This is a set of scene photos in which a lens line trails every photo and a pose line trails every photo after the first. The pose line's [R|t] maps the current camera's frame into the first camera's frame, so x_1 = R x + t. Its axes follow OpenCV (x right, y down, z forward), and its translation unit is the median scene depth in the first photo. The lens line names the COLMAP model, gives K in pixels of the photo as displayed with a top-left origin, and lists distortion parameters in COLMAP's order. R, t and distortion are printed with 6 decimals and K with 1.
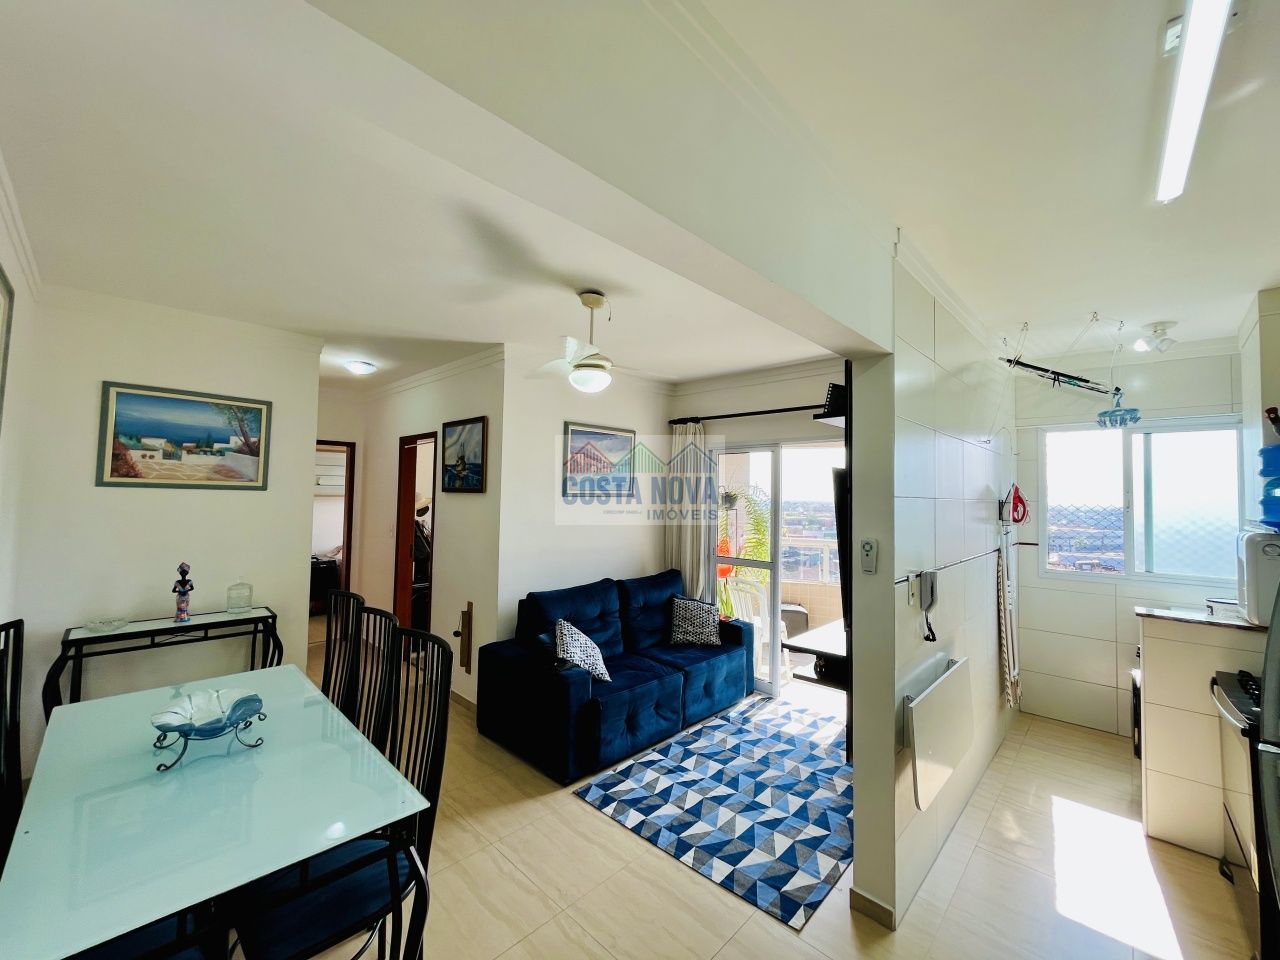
lens RADIAL K [[515.7, 0, 639.3], [0, 515.7, 475.1], [0, 0, 1]] dist [-0.002634, -0.000152]
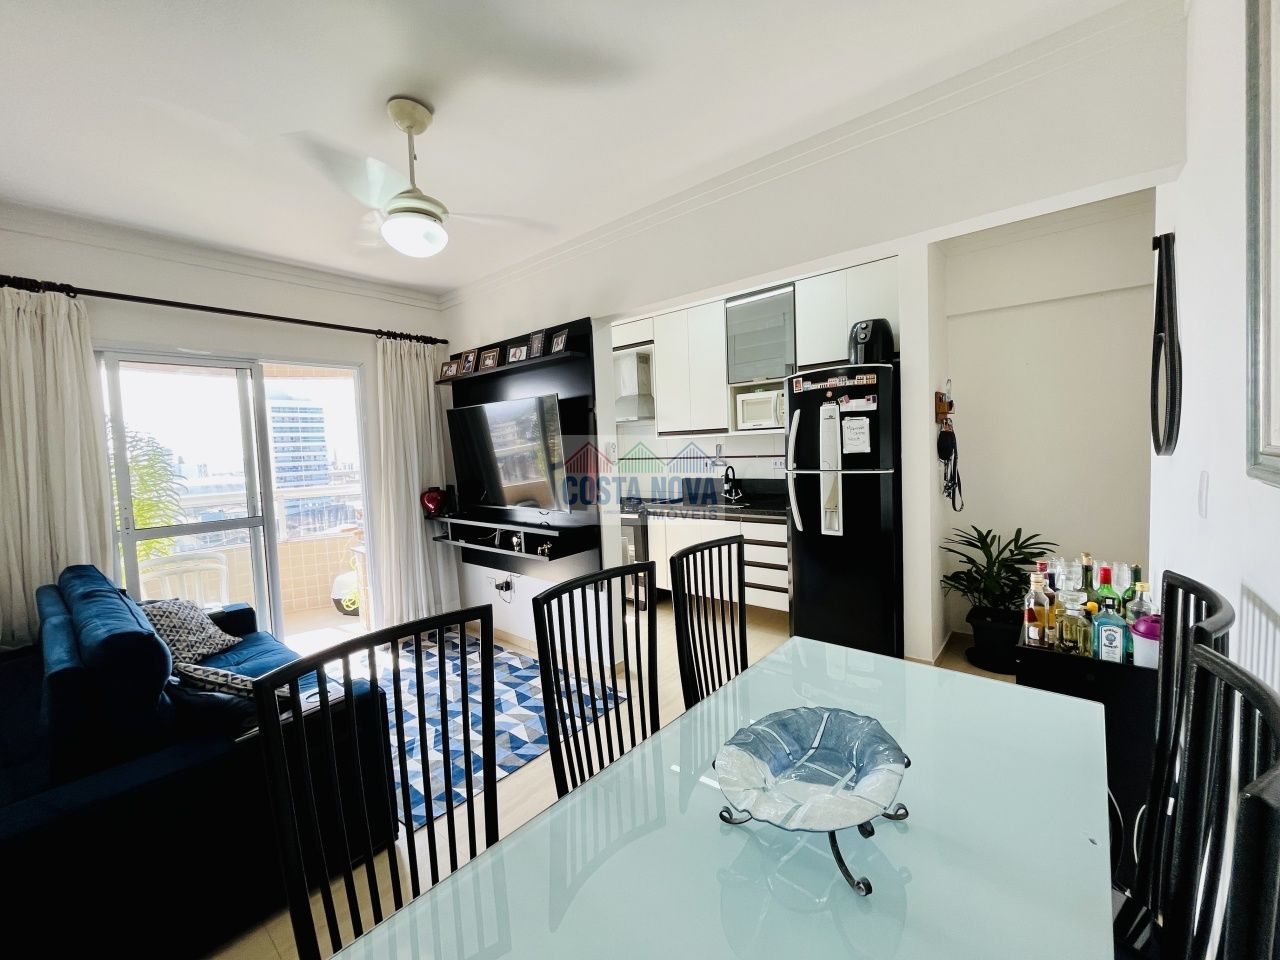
lens RADIAL K [[515.7, 0, 639.3], [0, 515.7, 475.1], [0, 0, 1]] dist [-0.002634, -0.000152]
pose [[-0.058575, -0.072076, 0.995678, -0.719672], [0.001707, 0.997381, 0.072300, 0.073429], [-0.998282, 0.005935, -0.058299, 0.652591]]
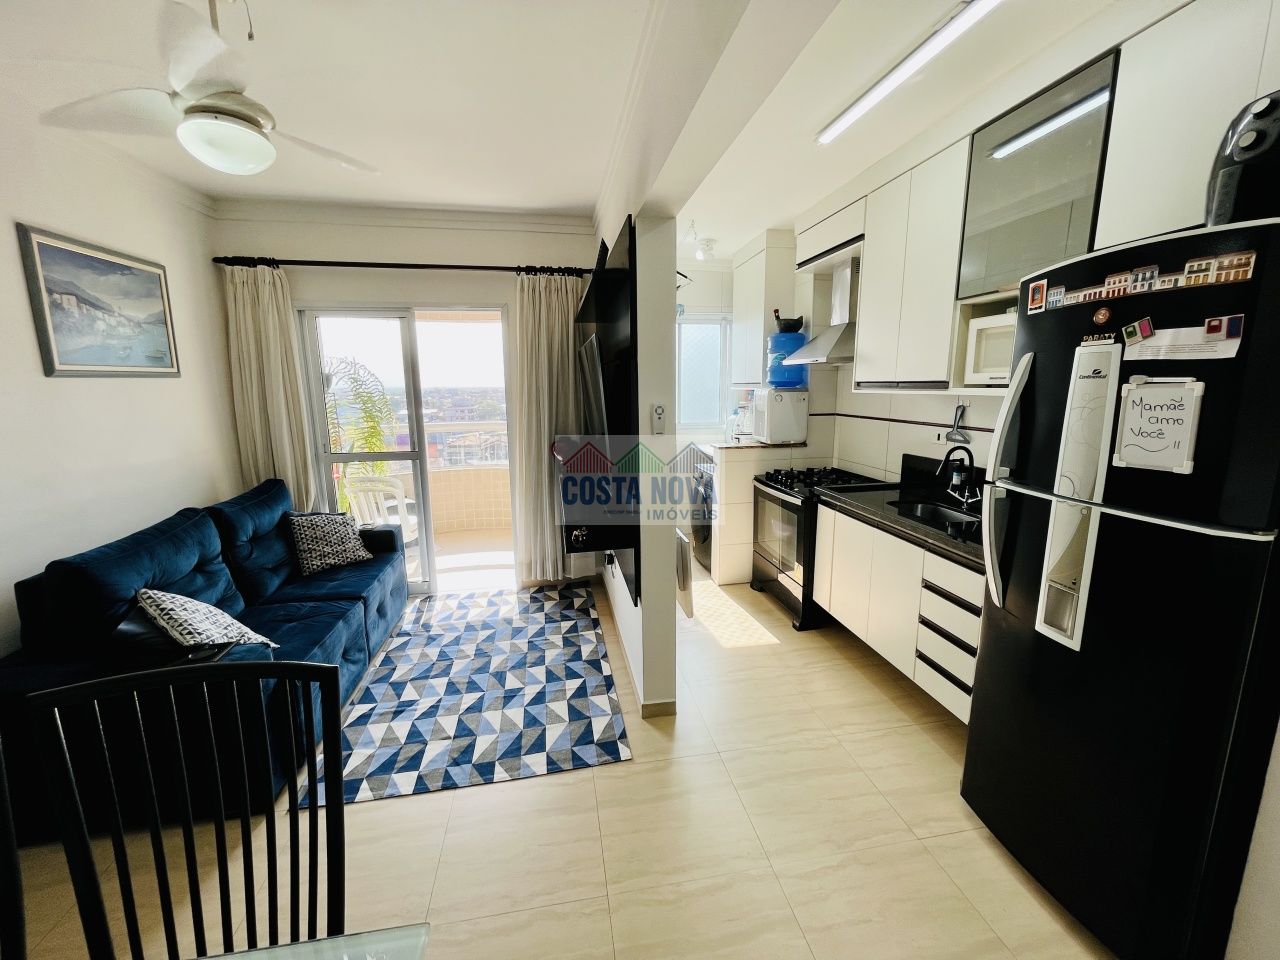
lens RADIAL K [[515.7, 0, 639.3], [0, 515.7, 475.1], [0, 0, 1]] dist [-0.002634, -0.000152]
pose [[0.593070, -0.164523, 0.788162, -0.282190], [-0.010048, 0.977312, 0.211567, 0.029300], [-0.805088, -0.133393, 0.577961, 0.259844]]
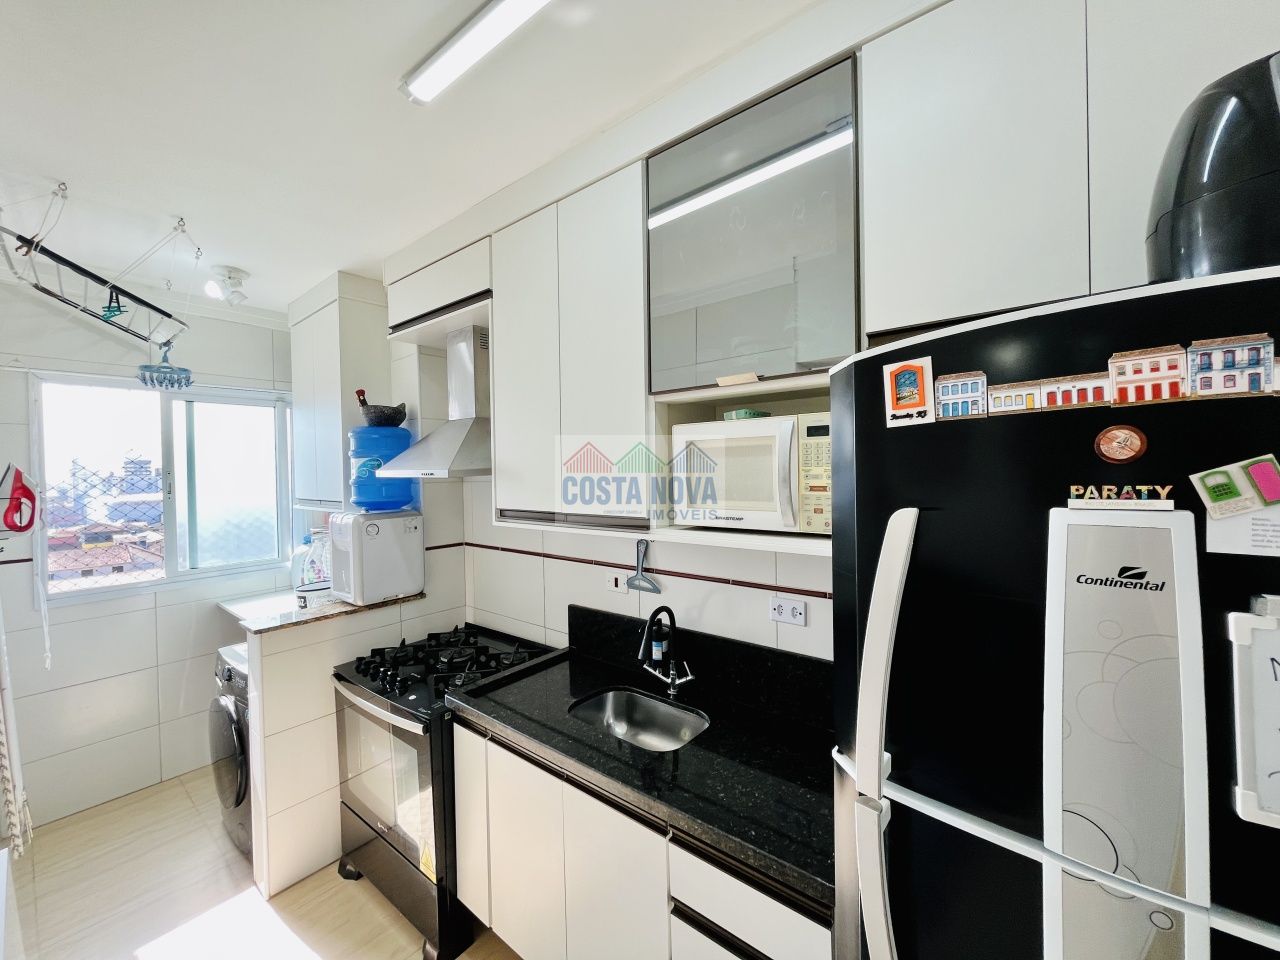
lens RADIAL K [[515.7, 0, 639.3], [0, 515.7, 475.1], [0, 0, 1]] dist [-0.002634, -0.000152]
pose [[-0.077708, -0.030835, 0.996499, 0.123135], [-0.021241, 0.999346, 0.029267, -0.002789], [-0.996750, -0.018893, -0.078312, 0.394880]]
